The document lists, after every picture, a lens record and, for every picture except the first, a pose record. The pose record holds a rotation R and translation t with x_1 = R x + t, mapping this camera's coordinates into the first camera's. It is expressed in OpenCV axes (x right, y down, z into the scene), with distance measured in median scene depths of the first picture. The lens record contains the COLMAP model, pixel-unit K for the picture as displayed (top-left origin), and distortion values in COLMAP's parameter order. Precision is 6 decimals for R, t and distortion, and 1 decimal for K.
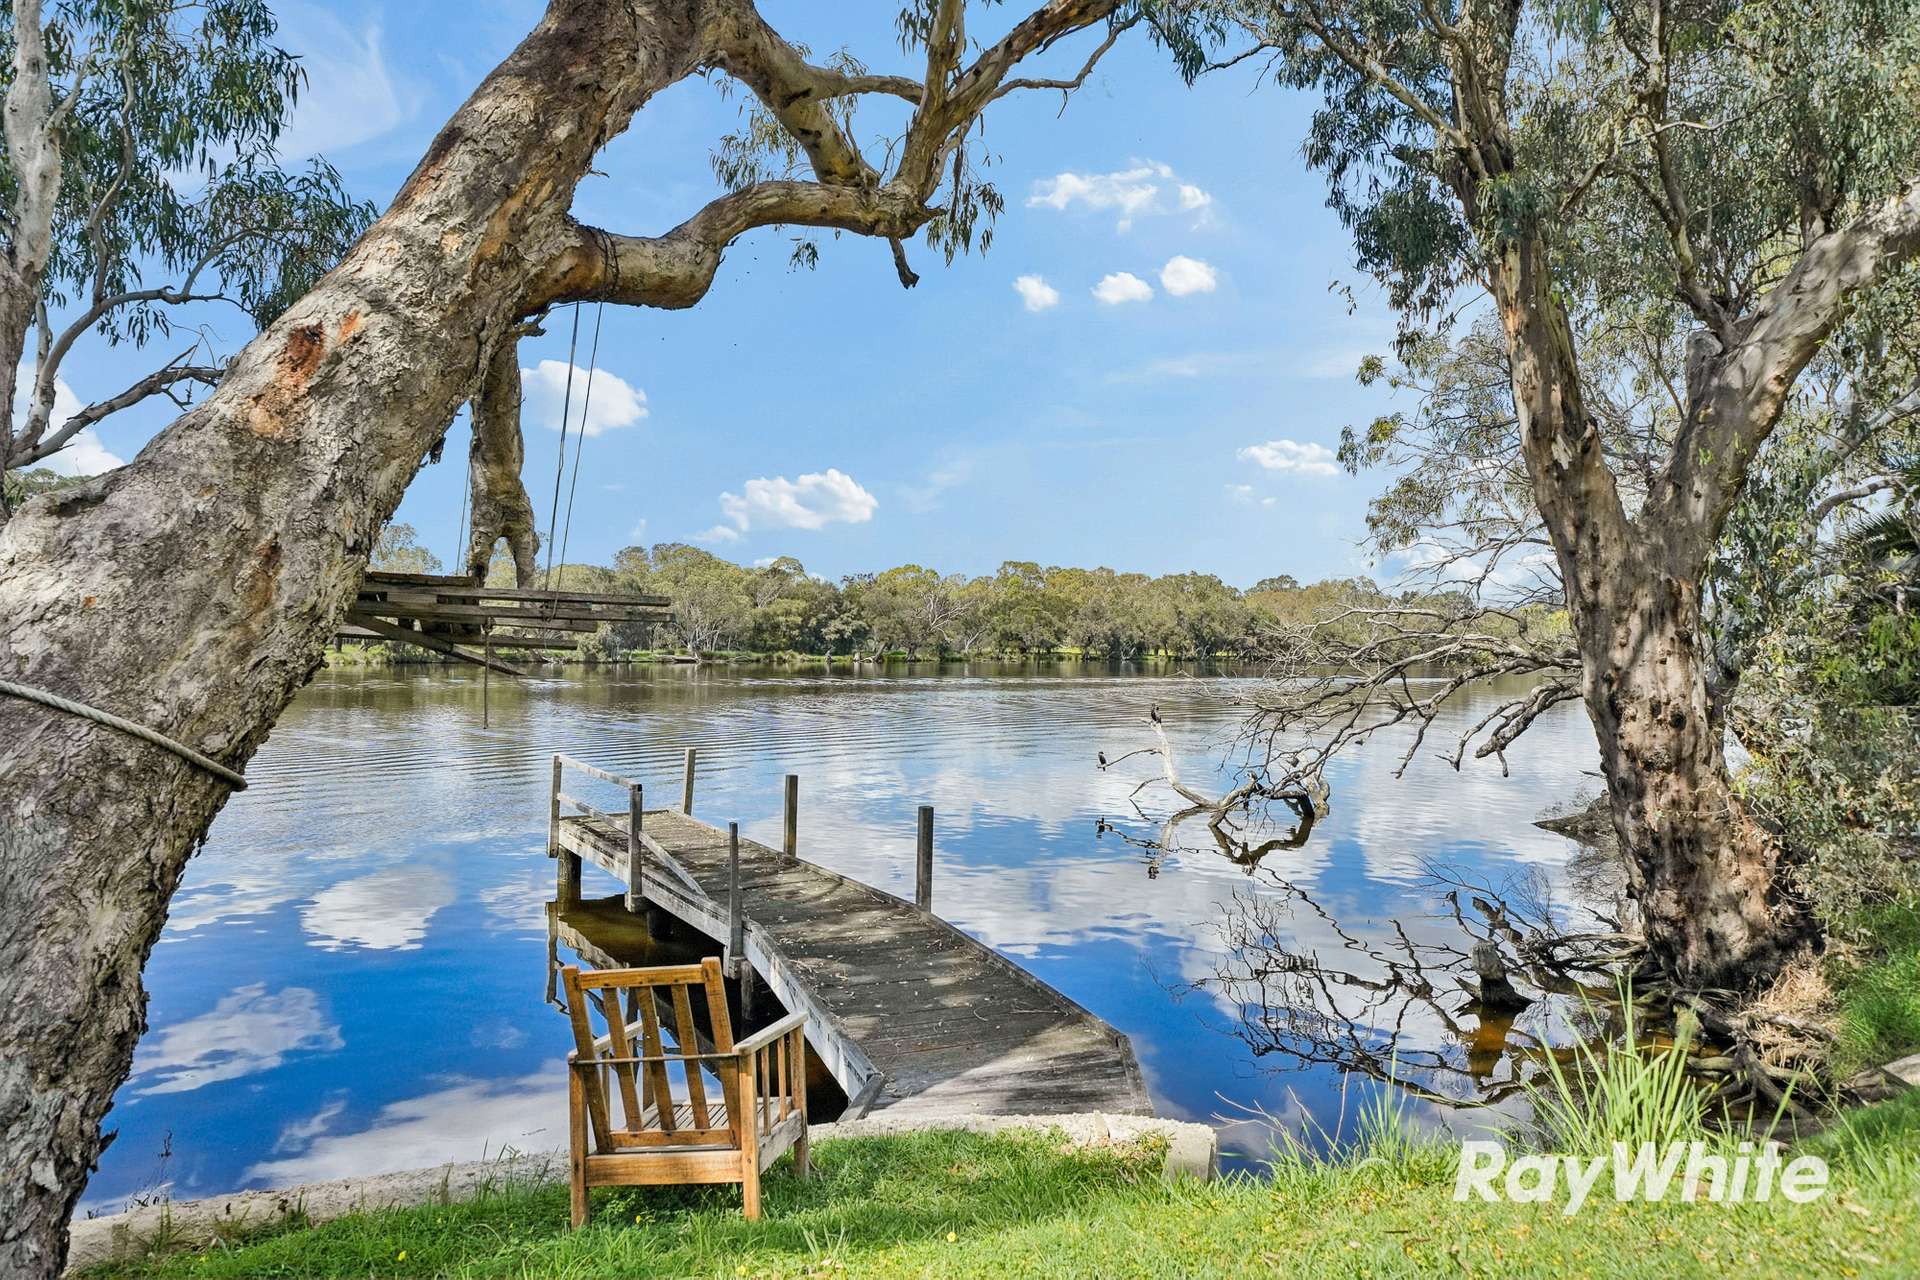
lens RADIAL K [[1215.4, 0, 958.1], [0, 1215.4, 642.6], [0, 0, 1]] dist [-0.004400, 0.002164]
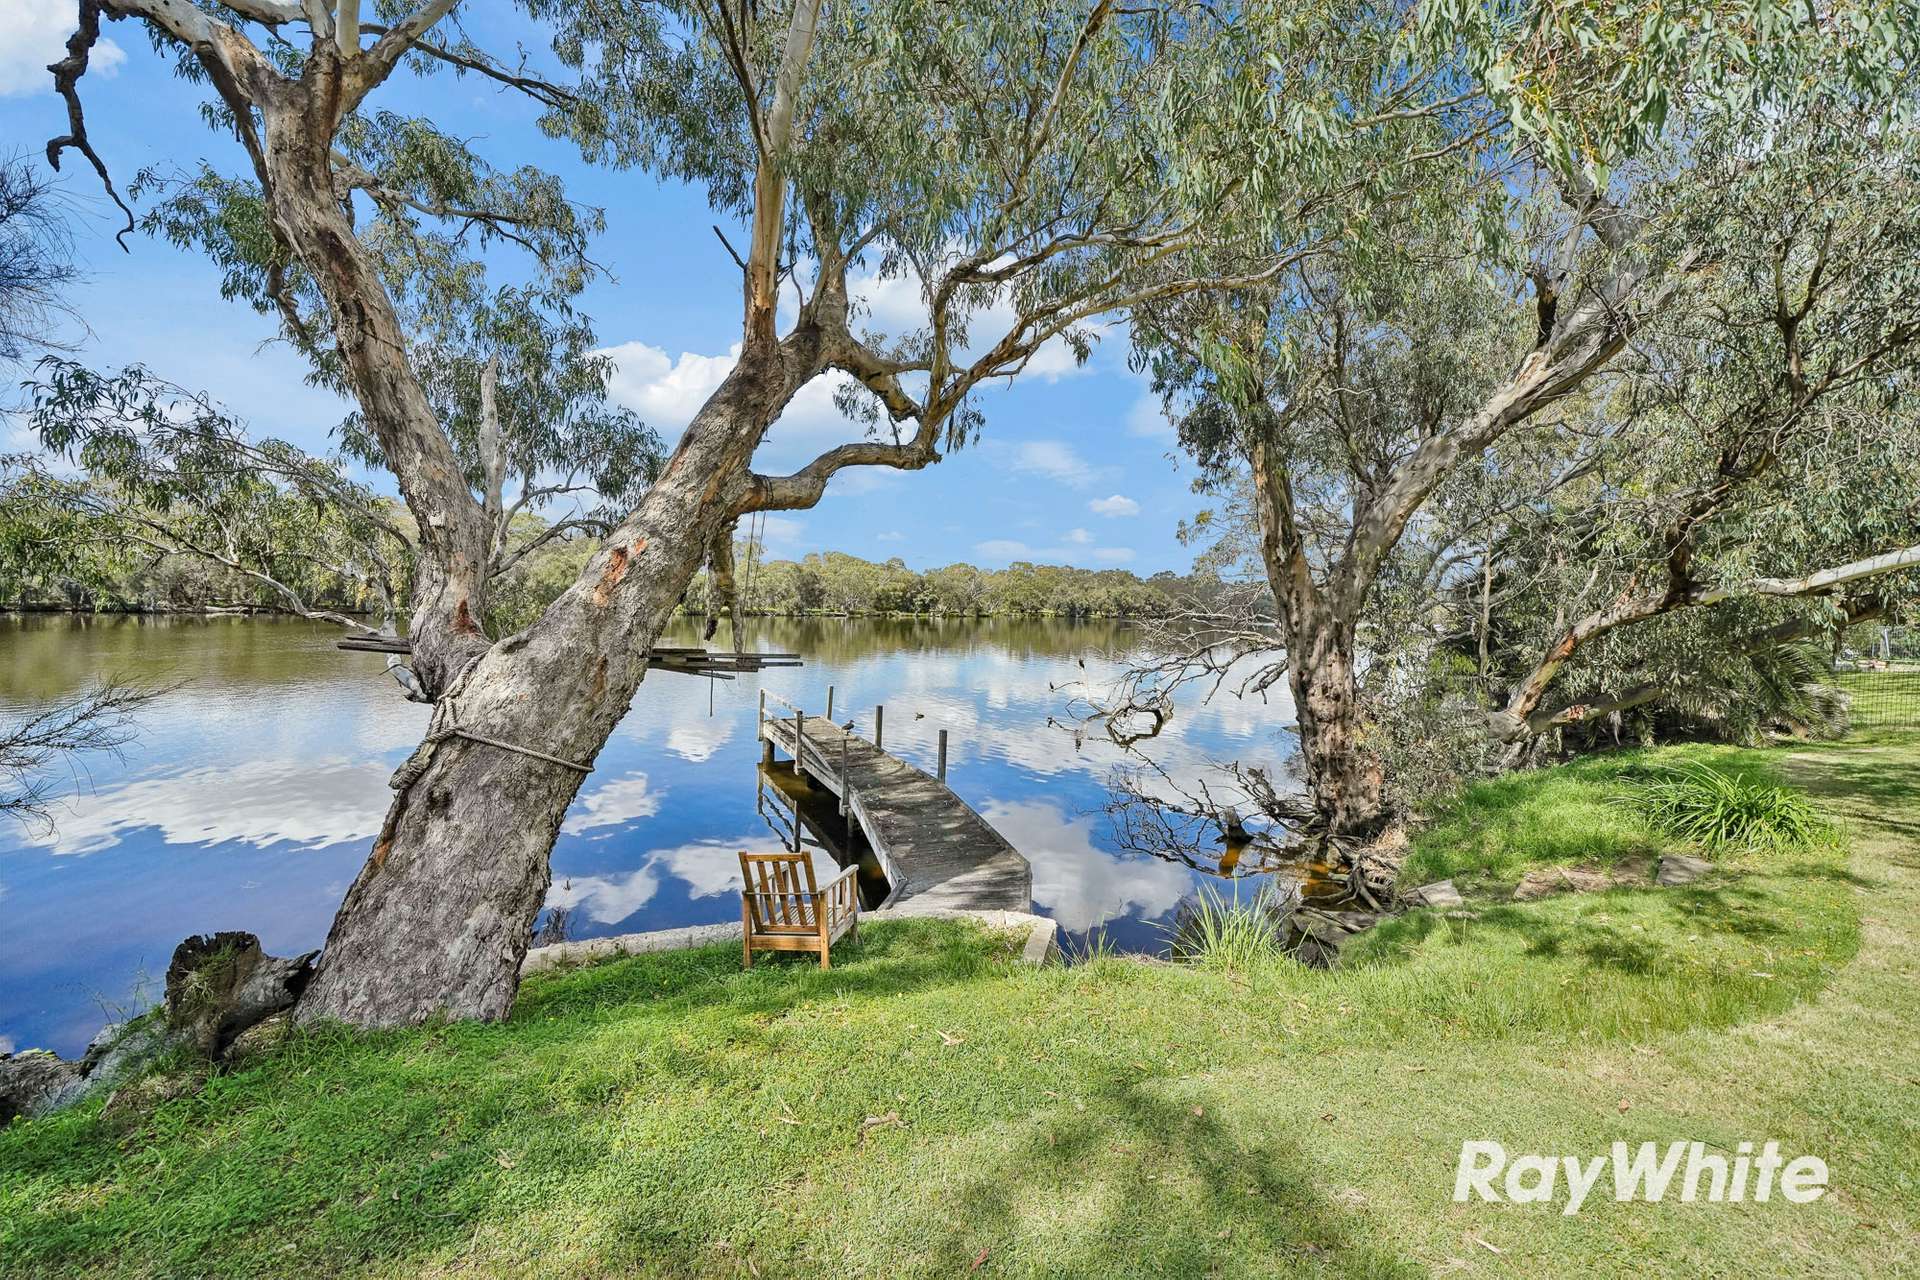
lens RADIAL K [[664.6, 0, 961.2], [0, 664.6, 636.7], [0, 0, 1]] dist [0.002592, -0.000005]
pose [[0.998787, 0.016092, -0.046537, 0.052580], [-0.013330, 0.998165, 0.059067, -0.083857], [0.047402, -0.058375, 0.997169, -0.062501]]
